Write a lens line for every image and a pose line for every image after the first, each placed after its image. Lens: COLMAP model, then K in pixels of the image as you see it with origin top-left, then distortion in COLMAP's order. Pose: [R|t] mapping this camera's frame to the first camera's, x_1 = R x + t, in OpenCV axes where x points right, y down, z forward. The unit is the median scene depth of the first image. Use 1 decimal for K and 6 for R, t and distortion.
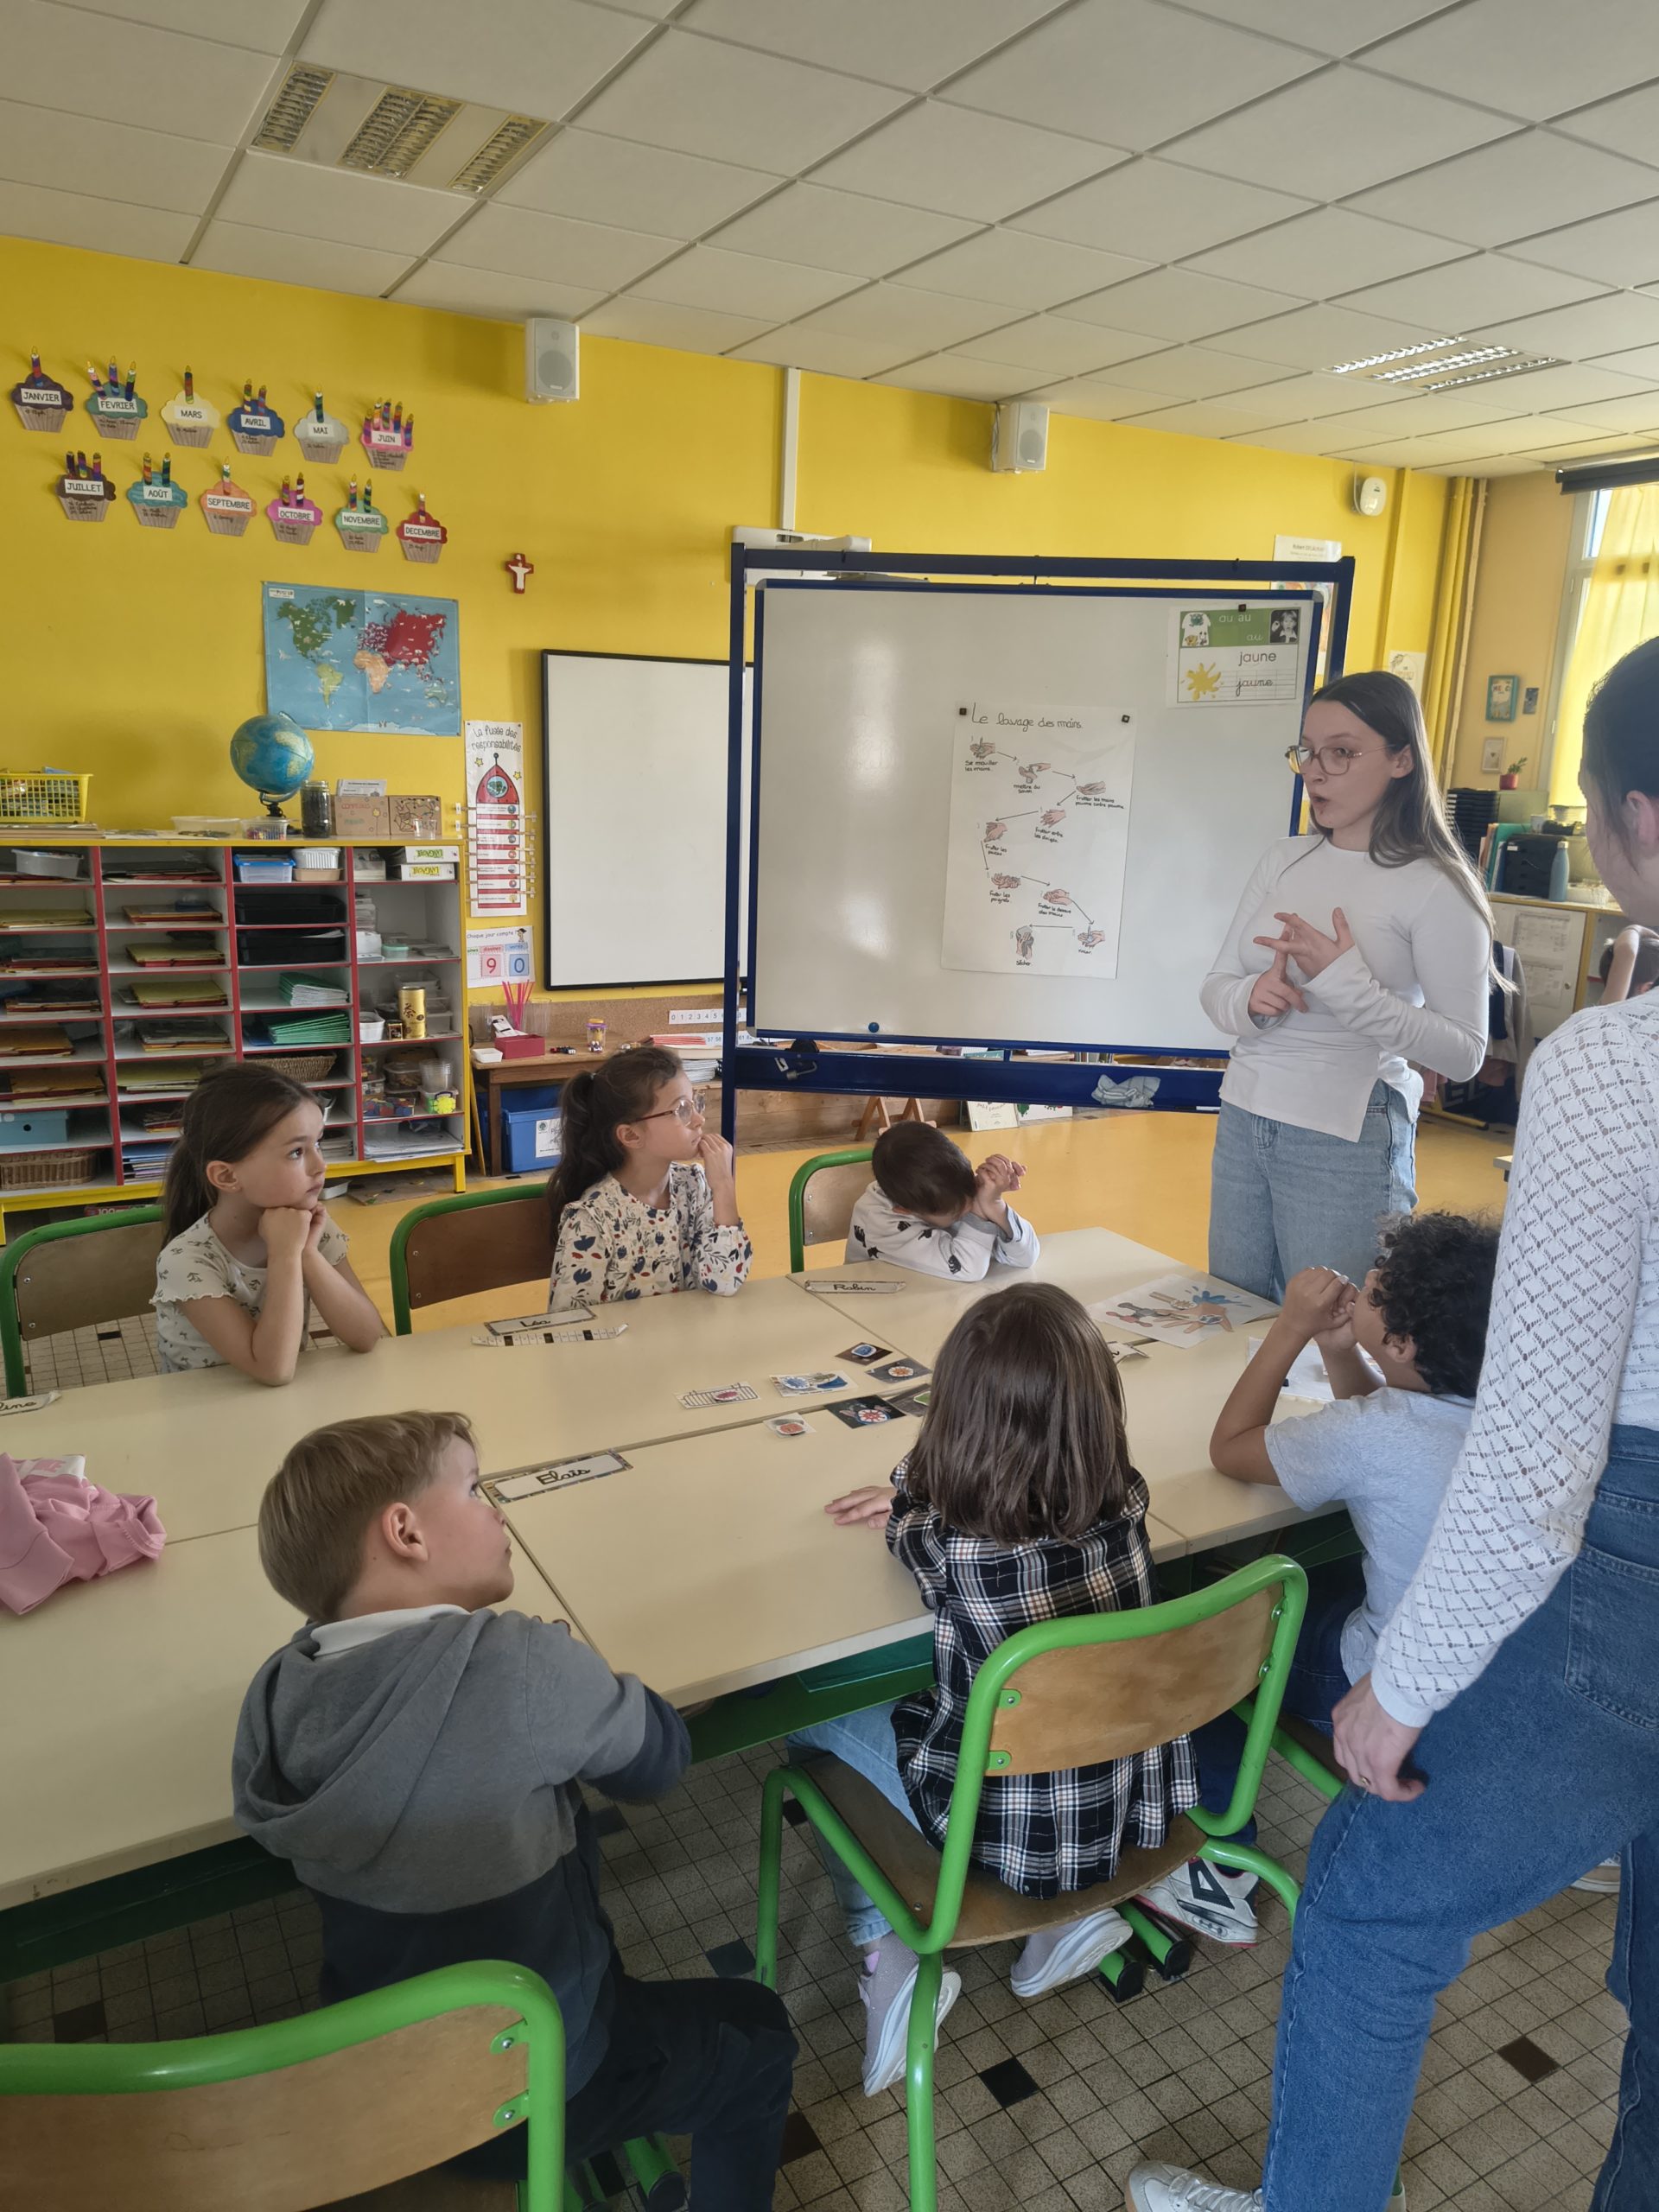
lens RADIAL K [[1497.0, 0, 758.4], [0, 1497.0, 1095.3], [0, 0, 1]] dist [0.024011, -0.022699]
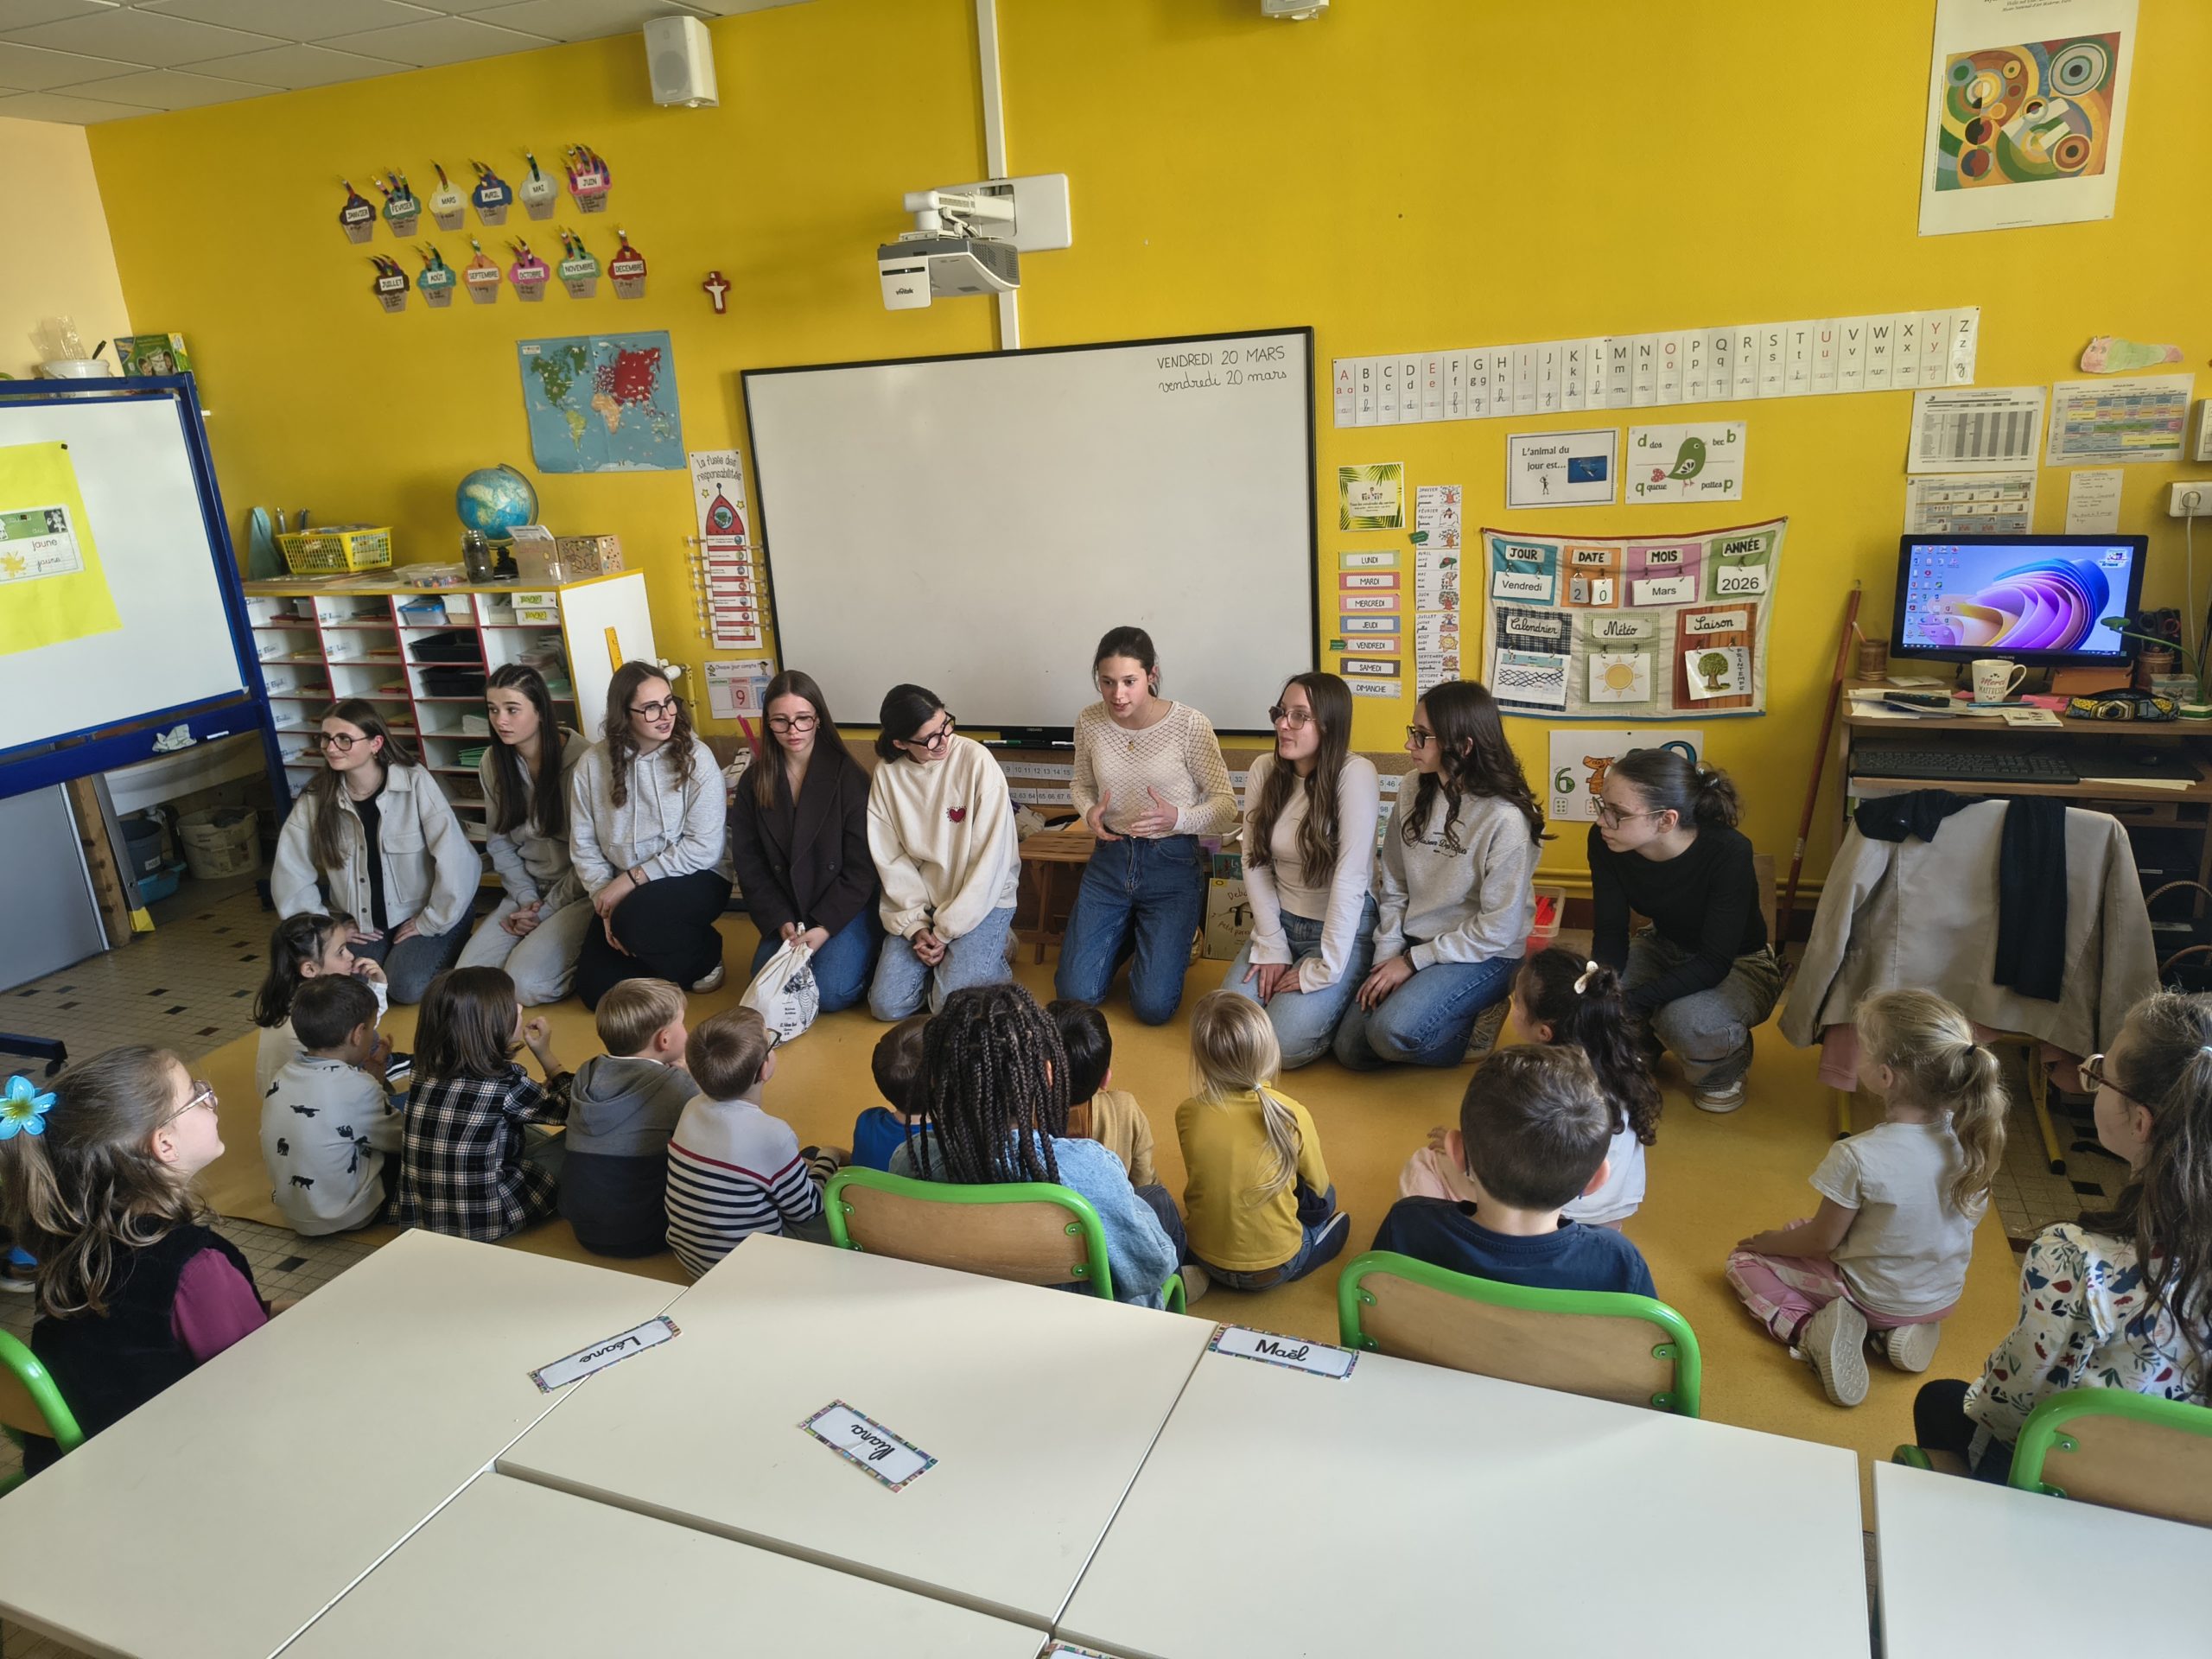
lens RADIAL K [[1497.0, 0, 1082.7], [0, 1497.0, 841.1], [0, 0, 1]] dist [0.024011, -0.022699]
pose [[0.675023, 0.147354, -0.722932, 0.781410], [-0.074908, 0.988477, 0.131536, -0.154033], [0.733984, -0.034637, 0.678283, 0.537636]]
